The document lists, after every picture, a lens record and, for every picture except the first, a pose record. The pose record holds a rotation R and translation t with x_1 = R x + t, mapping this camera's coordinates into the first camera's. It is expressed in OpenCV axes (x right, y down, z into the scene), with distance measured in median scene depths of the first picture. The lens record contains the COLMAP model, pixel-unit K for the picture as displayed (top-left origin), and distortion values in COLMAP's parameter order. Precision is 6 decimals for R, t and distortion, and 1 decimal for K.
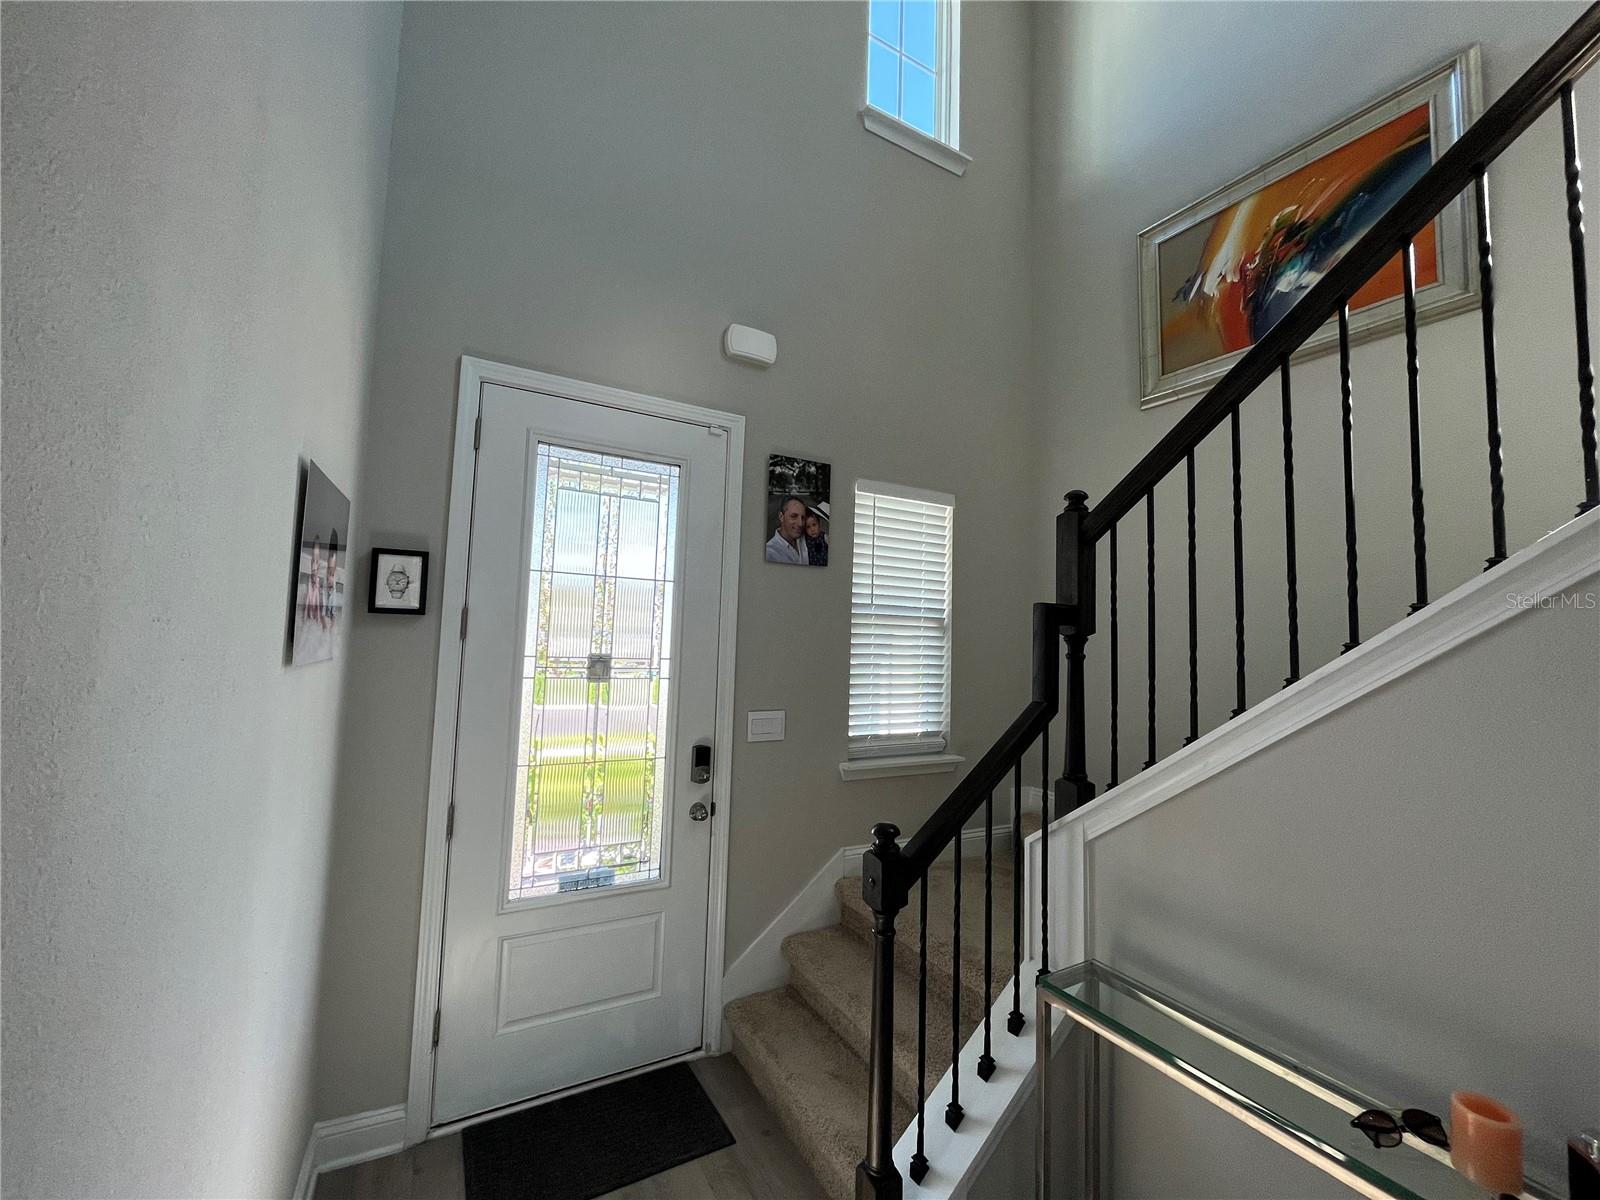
lens RADIAL K [[642.0, 0, 800.0], [0, 642.0, 600.0], [0, 0, 1]] dist [-0.004593, -0.000371]
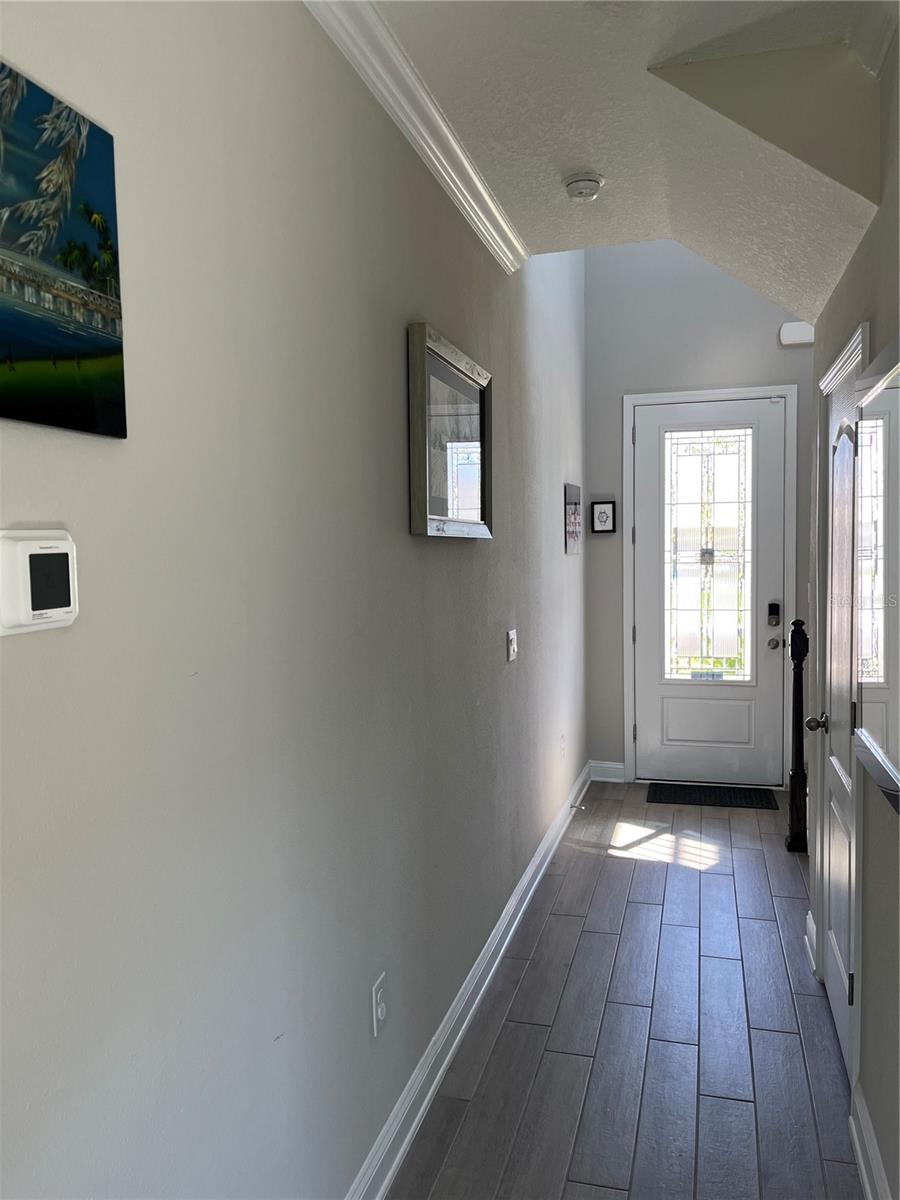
lens RADIAL K [[920.8, 0, 450.0], [0, 920.8, 600.0], [0, 0, 1]] dist [0.076104, -0.092165]
pose [[0.713491, -0.005018, -0.700647, 1.027694], [0.088185, 0.992666, 0.082692, -0.049453], [0.695093, -0.120786, 0.708700, -1.380490]]
